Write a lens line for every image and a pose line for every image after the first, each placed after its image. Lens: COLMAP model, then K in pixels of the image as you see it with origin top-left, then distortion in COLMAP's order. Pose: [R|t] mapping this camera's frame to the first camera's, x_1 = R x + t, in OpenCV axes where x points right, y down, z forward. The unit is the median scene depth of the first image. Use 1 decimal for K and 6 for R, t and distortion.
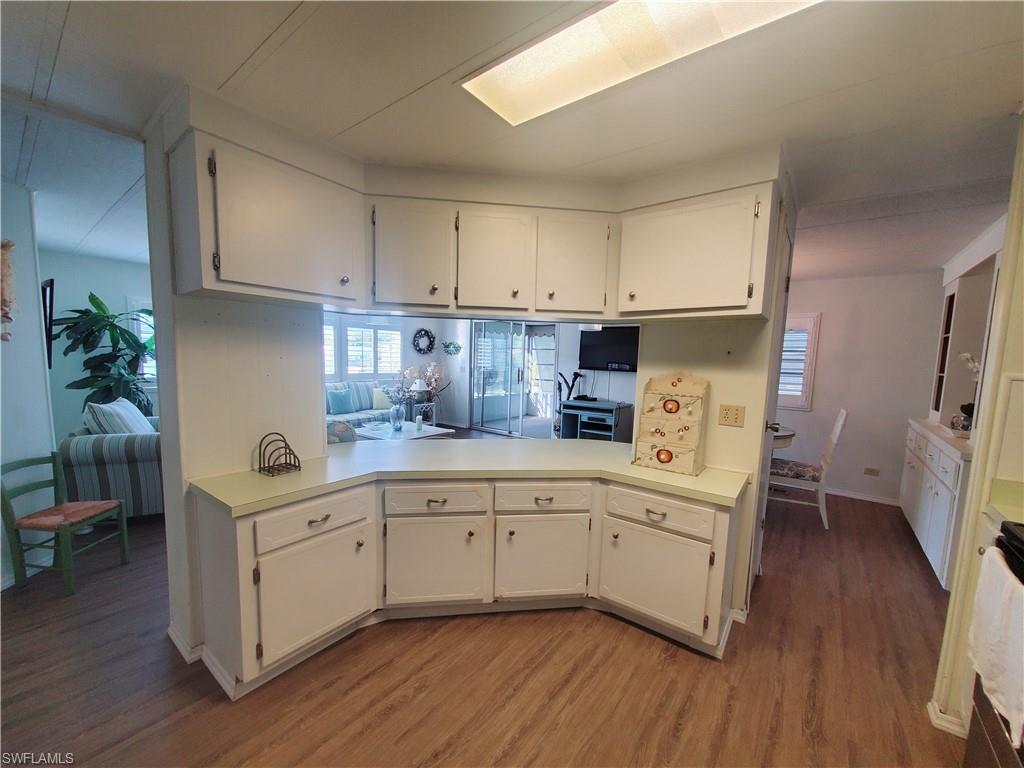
lens RADIAL K [[405.7, 0, 499.9], [0, 405.7, 399.7], [0, 0, 1]] dist [0.002474, 0.000063]
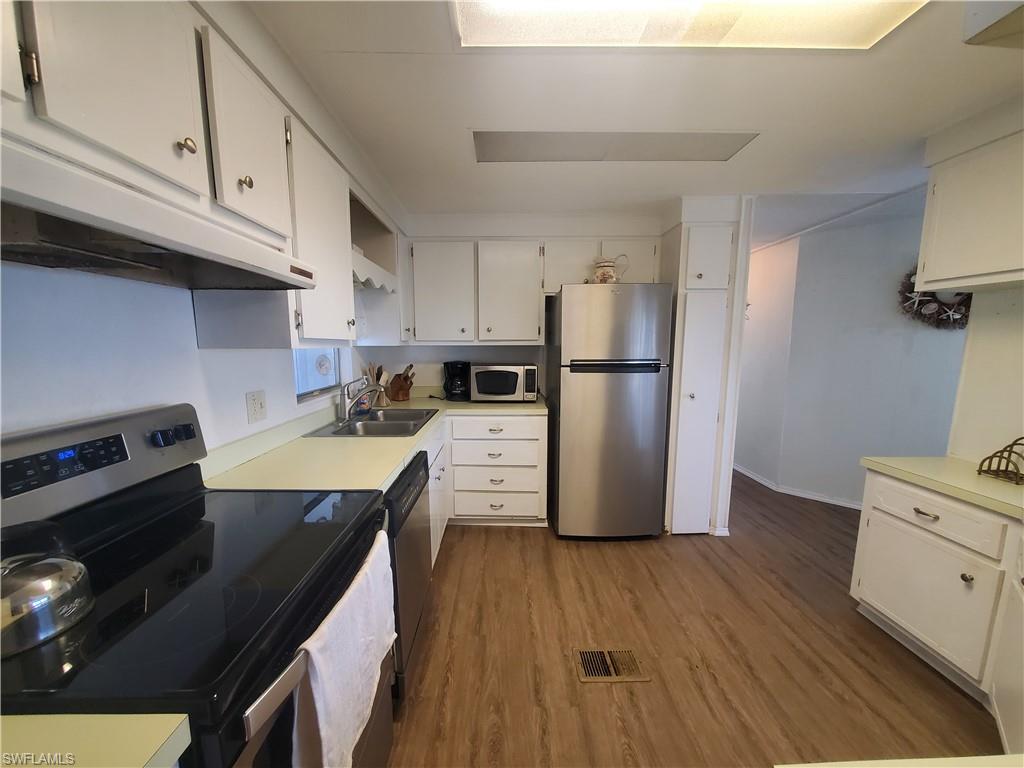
lens RADIAL K [[405.7, 0, 499.9], [0, 405.7, 399.7], [0, 0, 1]] dist [0.002474, 0.000063]
pose [[-0.786159, 0.063832, -0.614719, 0.822020], [-0.085255, 0.973942, 0.210164, -0.076380], [0.612116, 0.217630, -0.760231, 0.934326]]
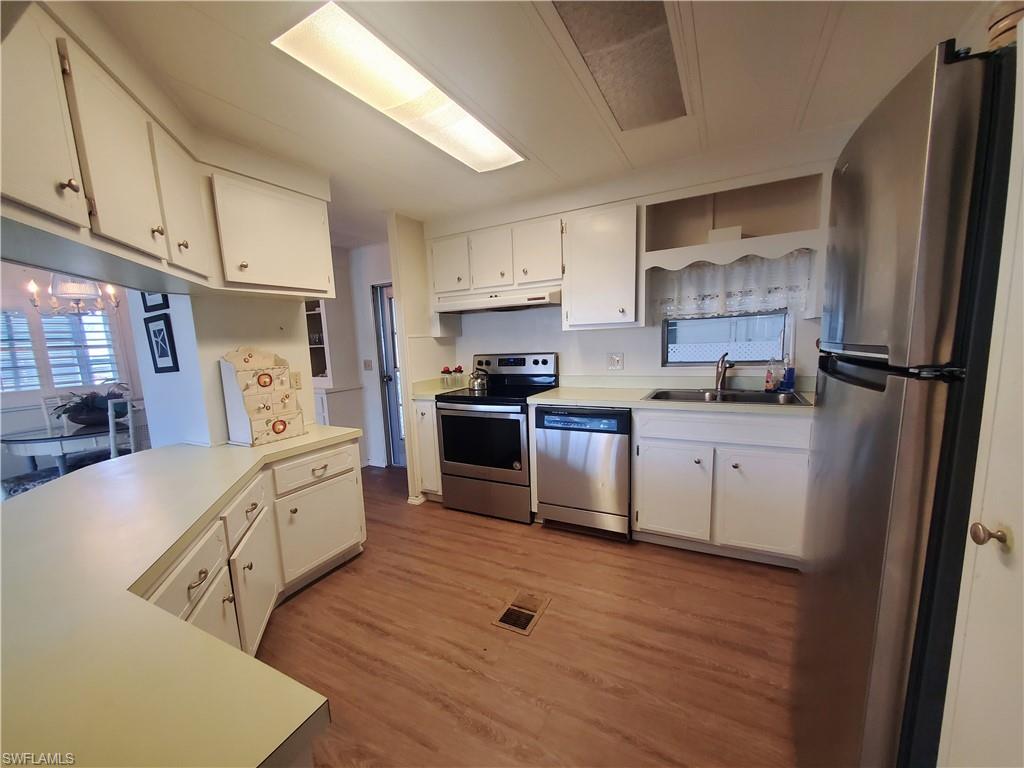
lens RADIAL K [[405.7, 0, 499.9], [0, 405.7, 399.7], [0, 0, 1]] dist [0.002474, 0.000063]
pose [[-0.166366, -0.160877, 0.972852, -0.767238], [0.145983, 0.971711, 0.185652, -0.044456], [-0.975198, 0.172906, -0.138174, 0.631214]]
